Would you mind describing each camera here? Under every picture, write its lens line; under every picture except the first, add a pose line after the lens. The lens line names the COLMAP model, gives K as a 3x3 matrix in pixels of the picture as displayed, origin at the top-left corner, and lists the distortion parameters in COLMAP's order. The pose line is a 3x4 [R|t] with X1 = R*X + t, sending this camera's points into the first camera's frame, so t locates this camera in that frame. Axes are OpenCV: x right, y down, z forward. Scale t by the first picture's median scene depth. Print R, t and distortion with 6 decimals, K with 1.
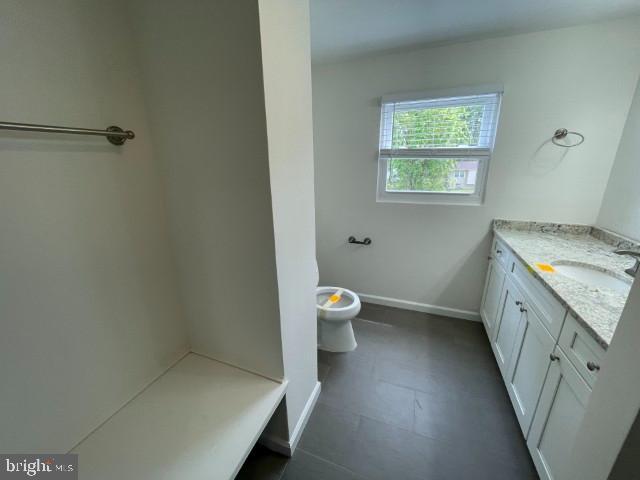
lens RADIAL K [[258.2, 0, 320.0], [0, 258.2, 240.0], [0, 0, 1]] dist [-0.001258, -0.000212]
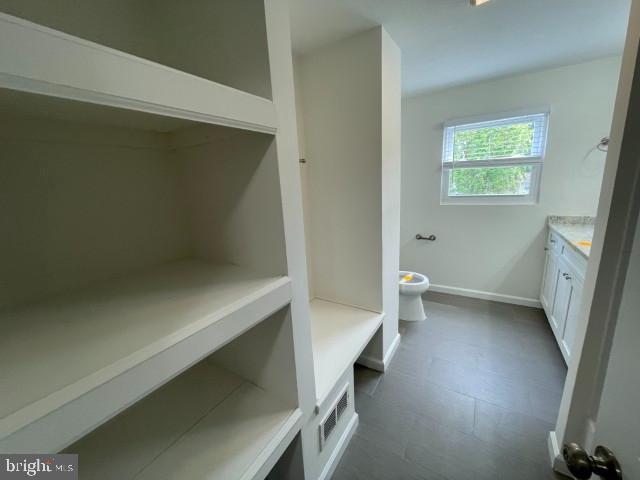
lens RADIAL K [[258.2, 0, 320.0], [0, 258.2, 240.0], [0, 0, 1]] dist [-0.001258, -0.000212]
pose [[0.980727, 0.003500, -0.195351, -0.117156], [-0.016989, 0.997580, -0.067415, 0.129266], [0.194642, 0.069435, 0.978414, -0.344849]]
